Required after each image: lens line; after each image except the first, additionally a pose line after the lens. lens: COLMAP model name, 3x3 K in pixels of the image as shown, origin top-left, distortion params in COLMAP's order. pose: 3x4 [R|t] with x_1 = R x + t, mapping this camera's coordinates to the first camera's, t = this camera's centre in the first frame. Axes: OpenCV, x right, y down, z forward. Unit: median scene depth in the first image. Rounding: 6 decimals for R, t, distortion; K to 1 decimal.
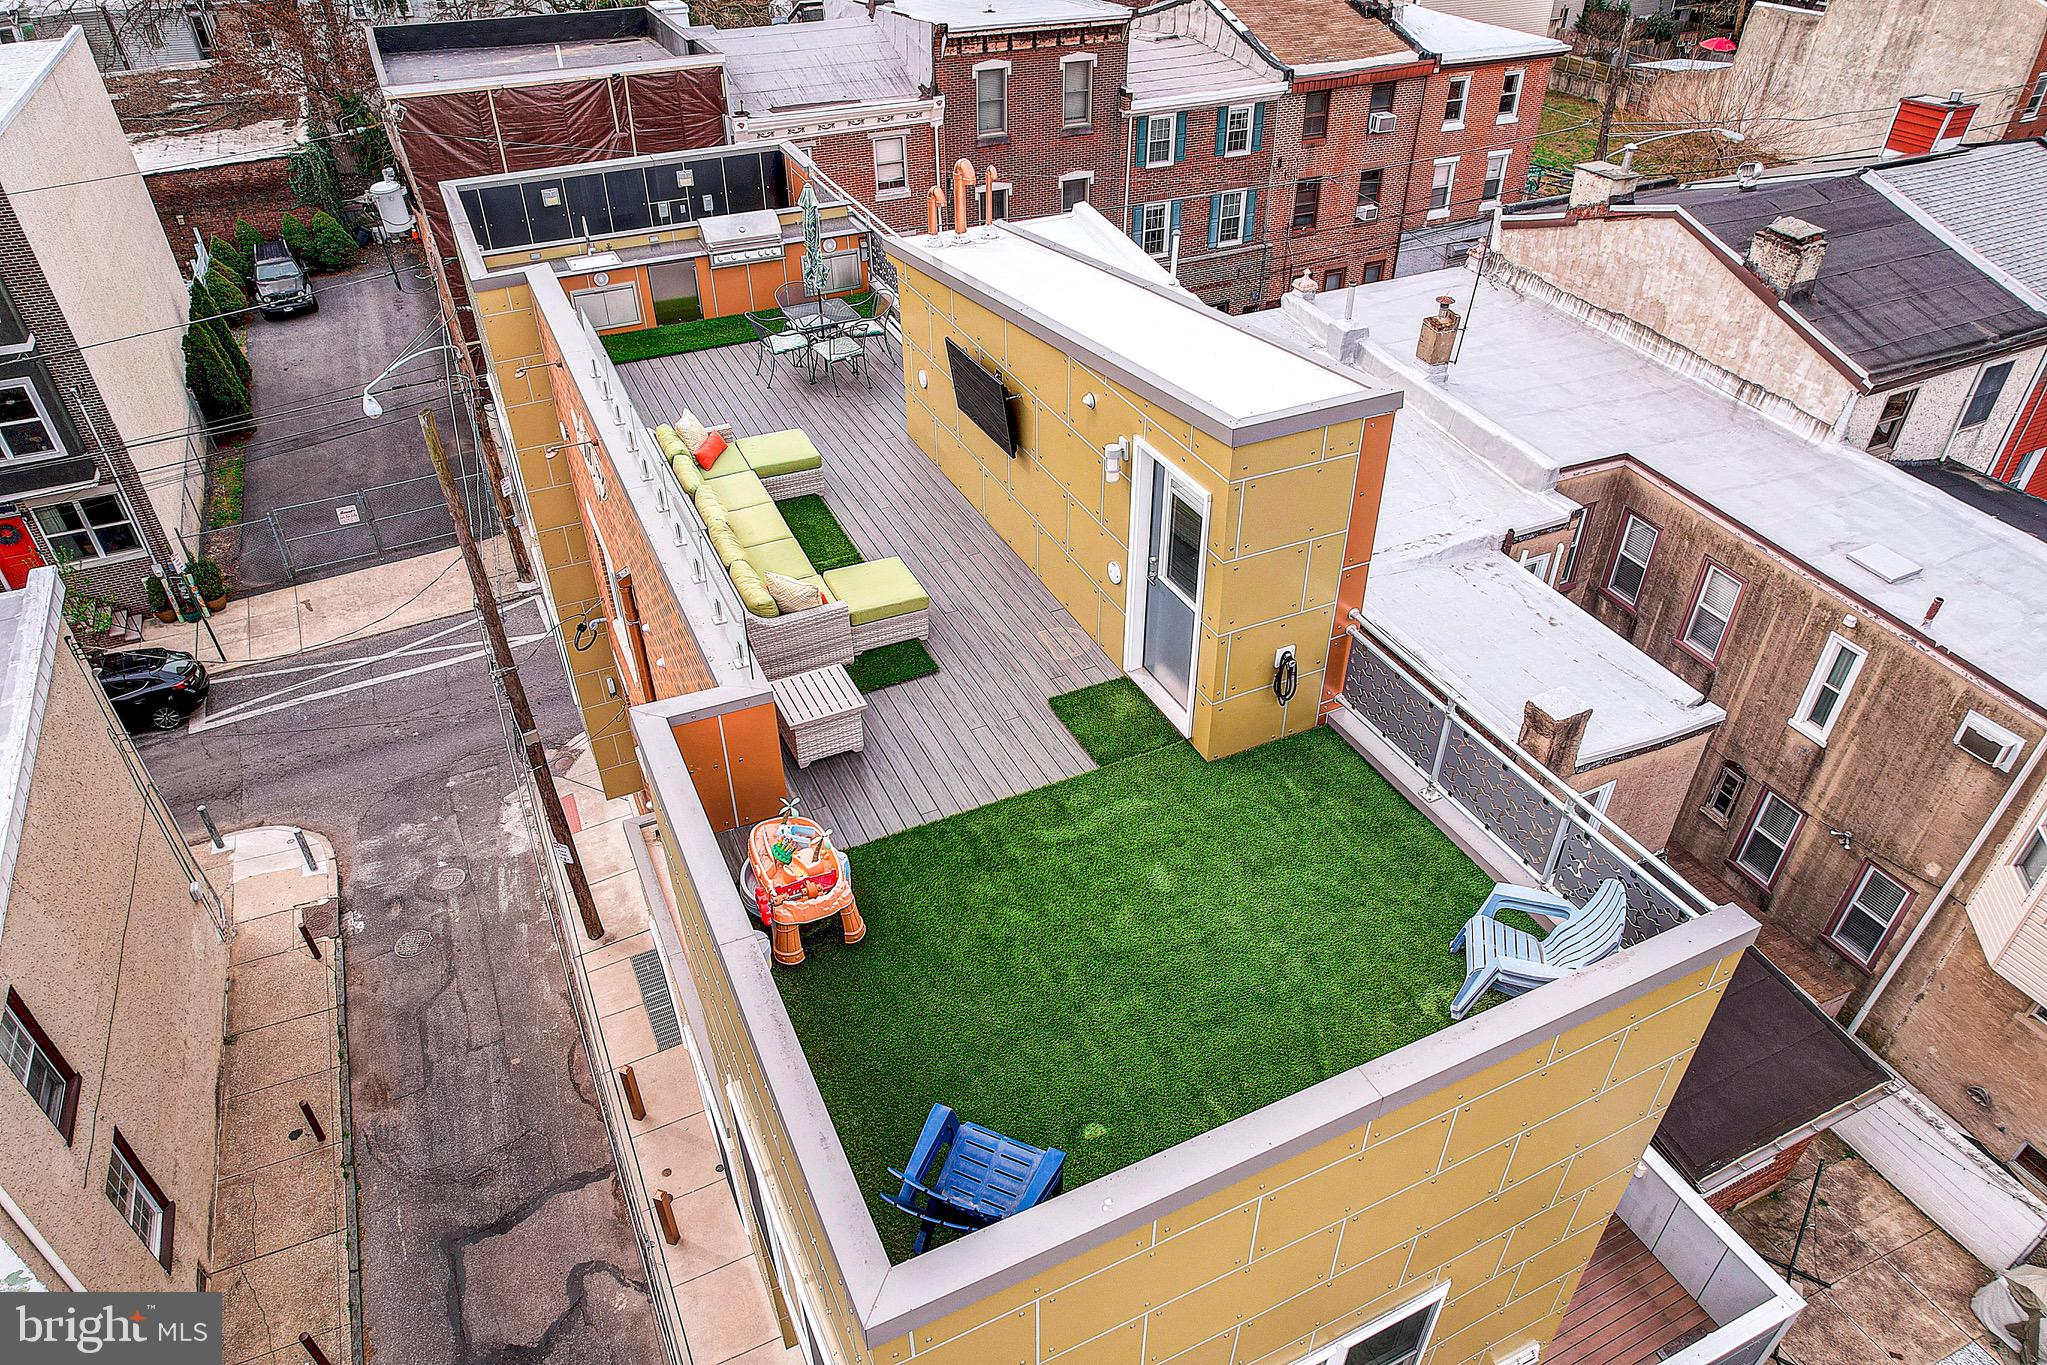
lens RADIAL K [[1307.2, 0, 1028.3], [0, 1307.2, 691.9], [0, 0, 1]] dist [-0.074840, 0.066752]
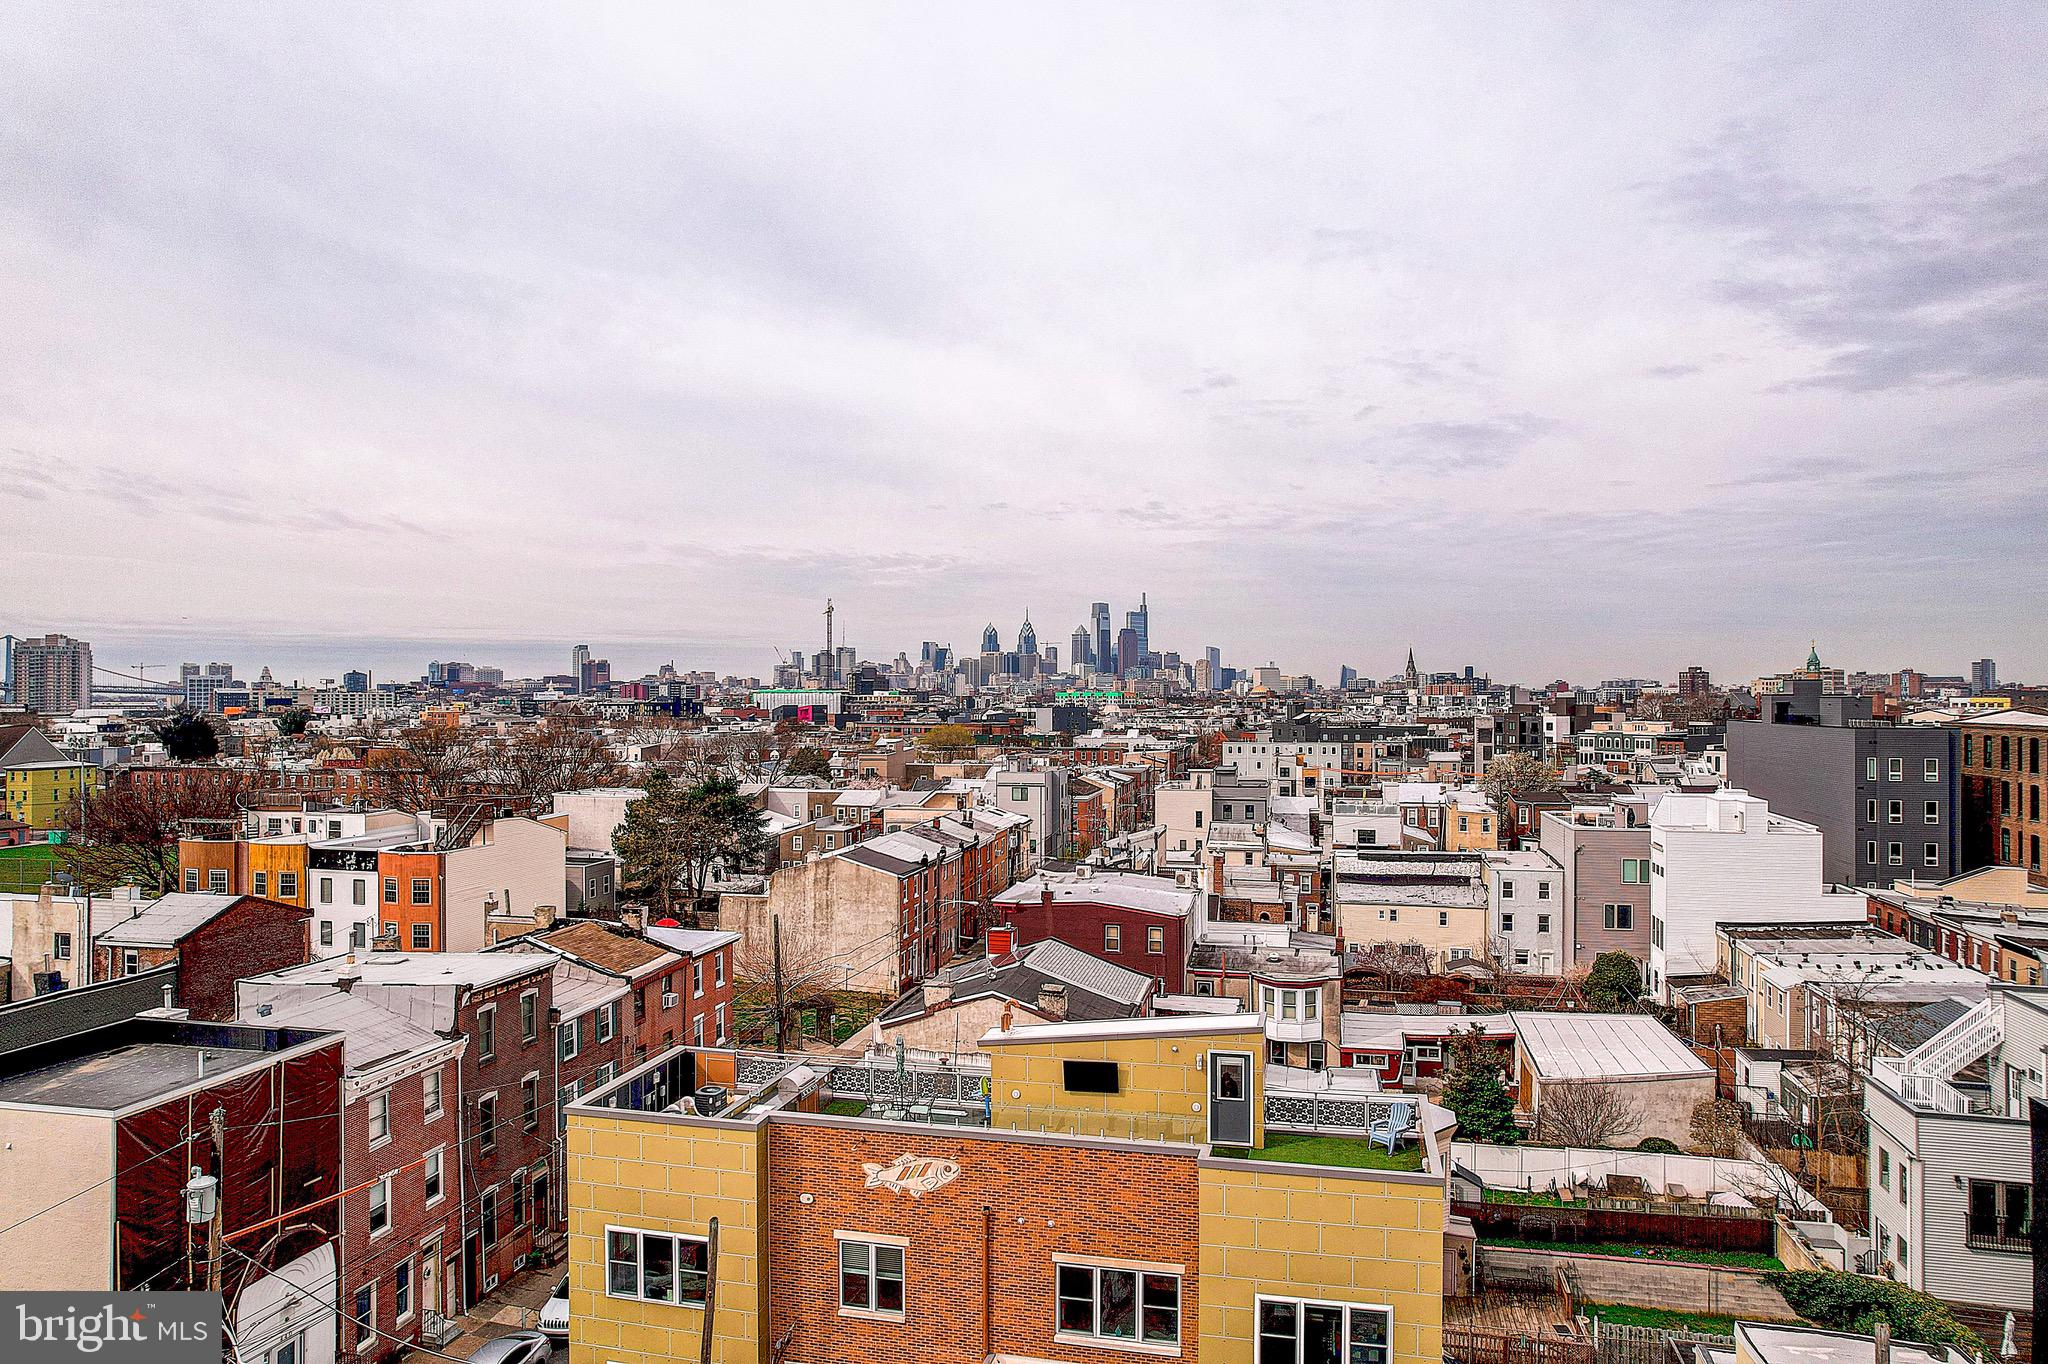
lens RADIAL K [[1308.0, 0, 1026.9], [0, 1308.0, 699.1], [0, 0, 1]] dist [-0.071896, 0.060160]
pose [[0.625946, -0.003831, 0.779857, -0.916583], [0.471443, 0.798441, -0.374478, 0.031850], [-0.621235, 0.602061, 0.501587, -0.272988]]
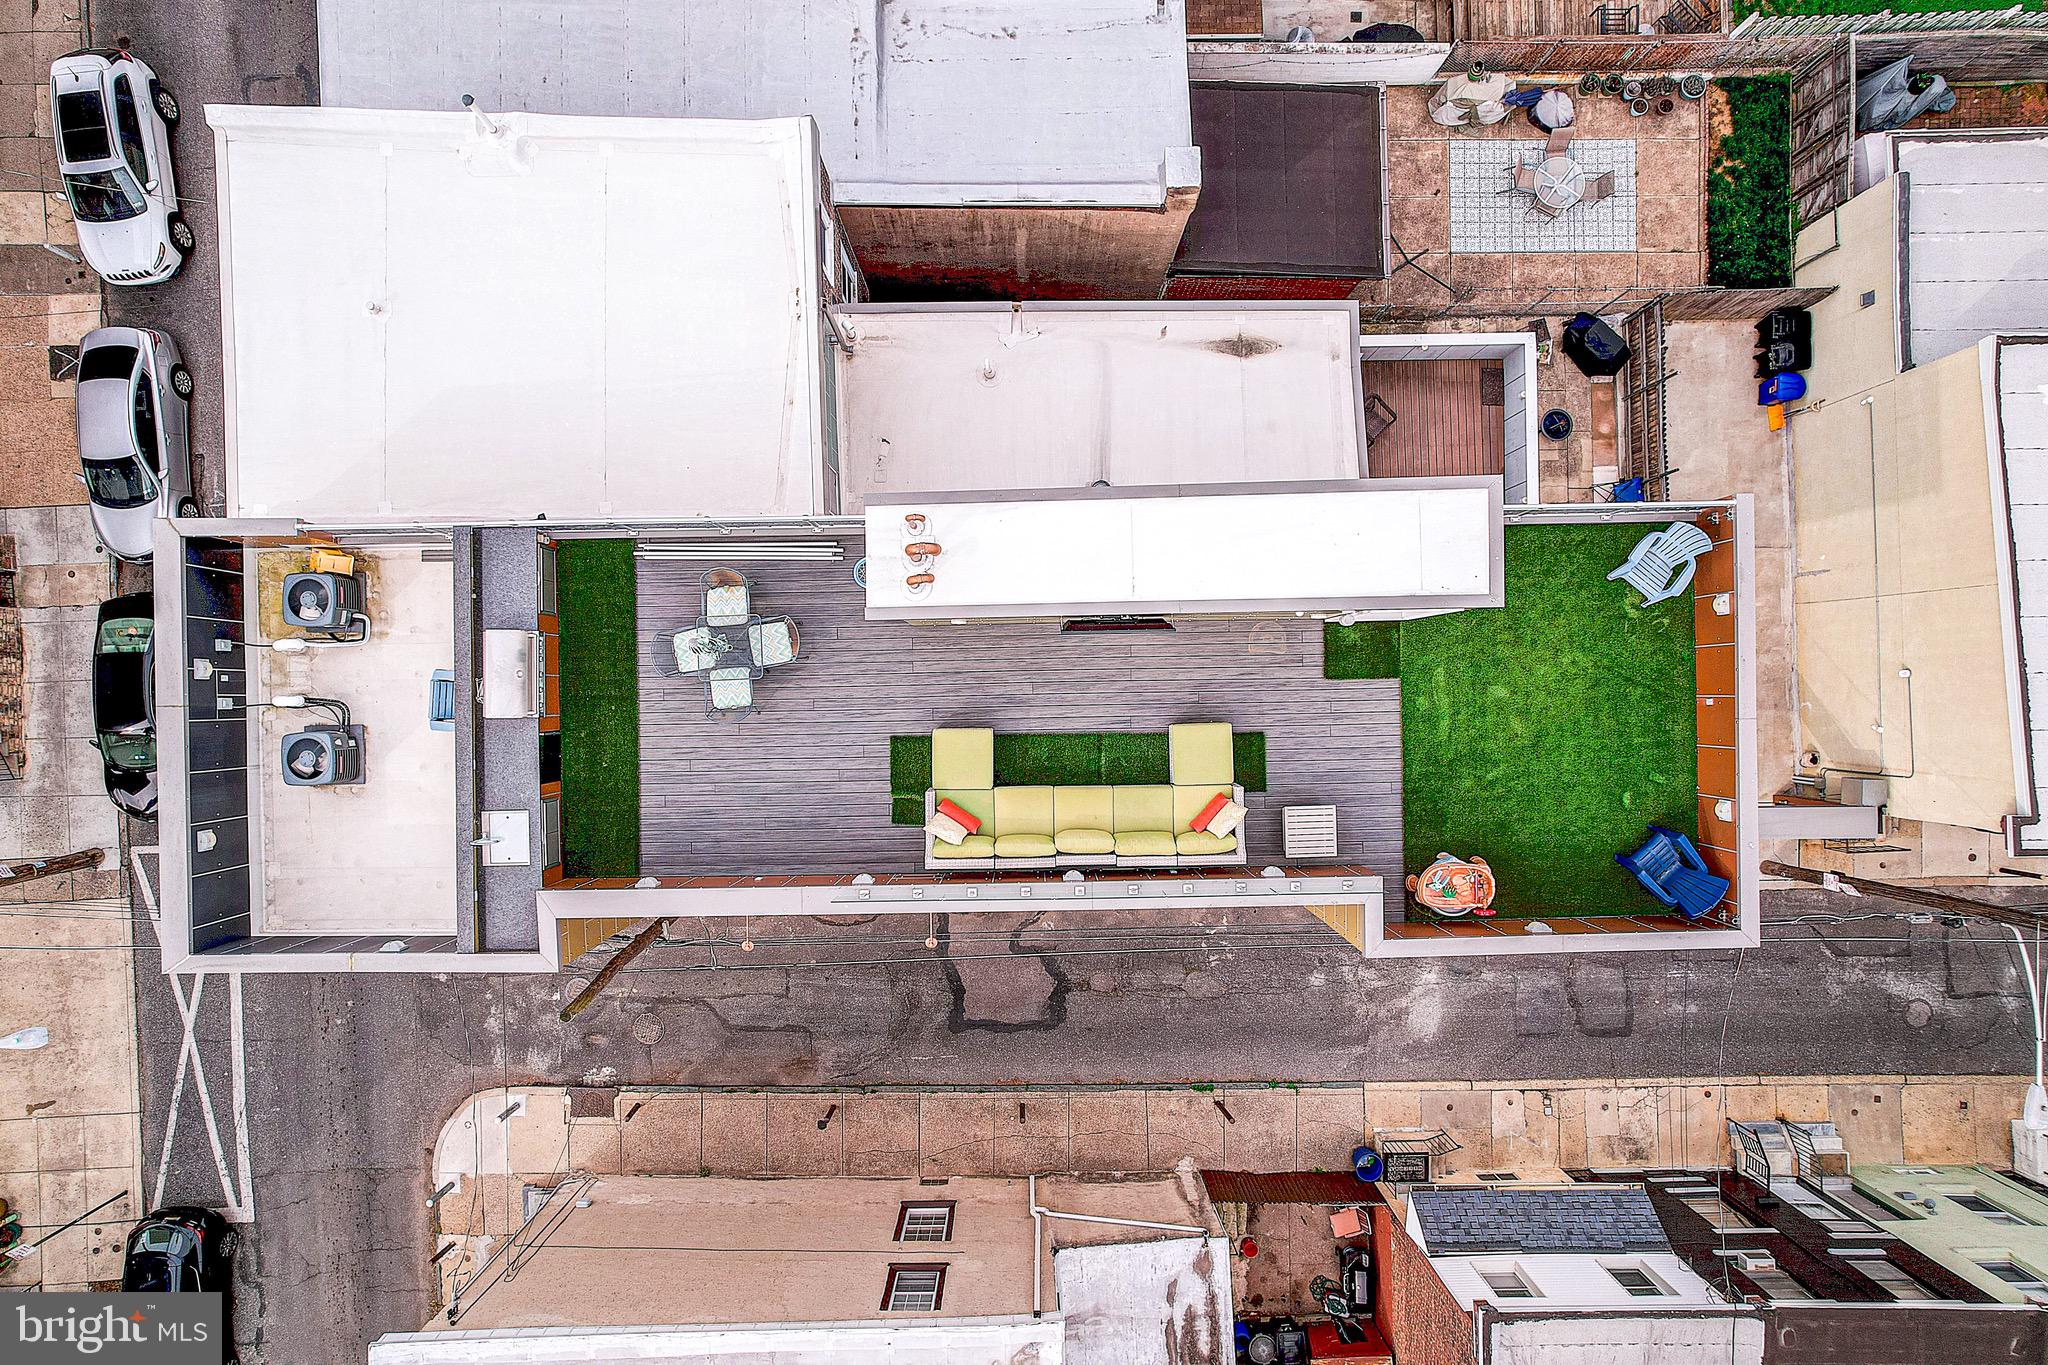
lens RADIAL K [[1325.1, 0, 1026.8], [0, 1325.1, 689.6], [0, 0, 1]] dist [-0.071930, 0.064768]
pose [[0.412412, -0.910996, 0.001880, -0.056740], [0.550458, 0.250839, 0.796289, -0.557283], [-0.725887, -0.327364, 0.604914, 0.126967]]
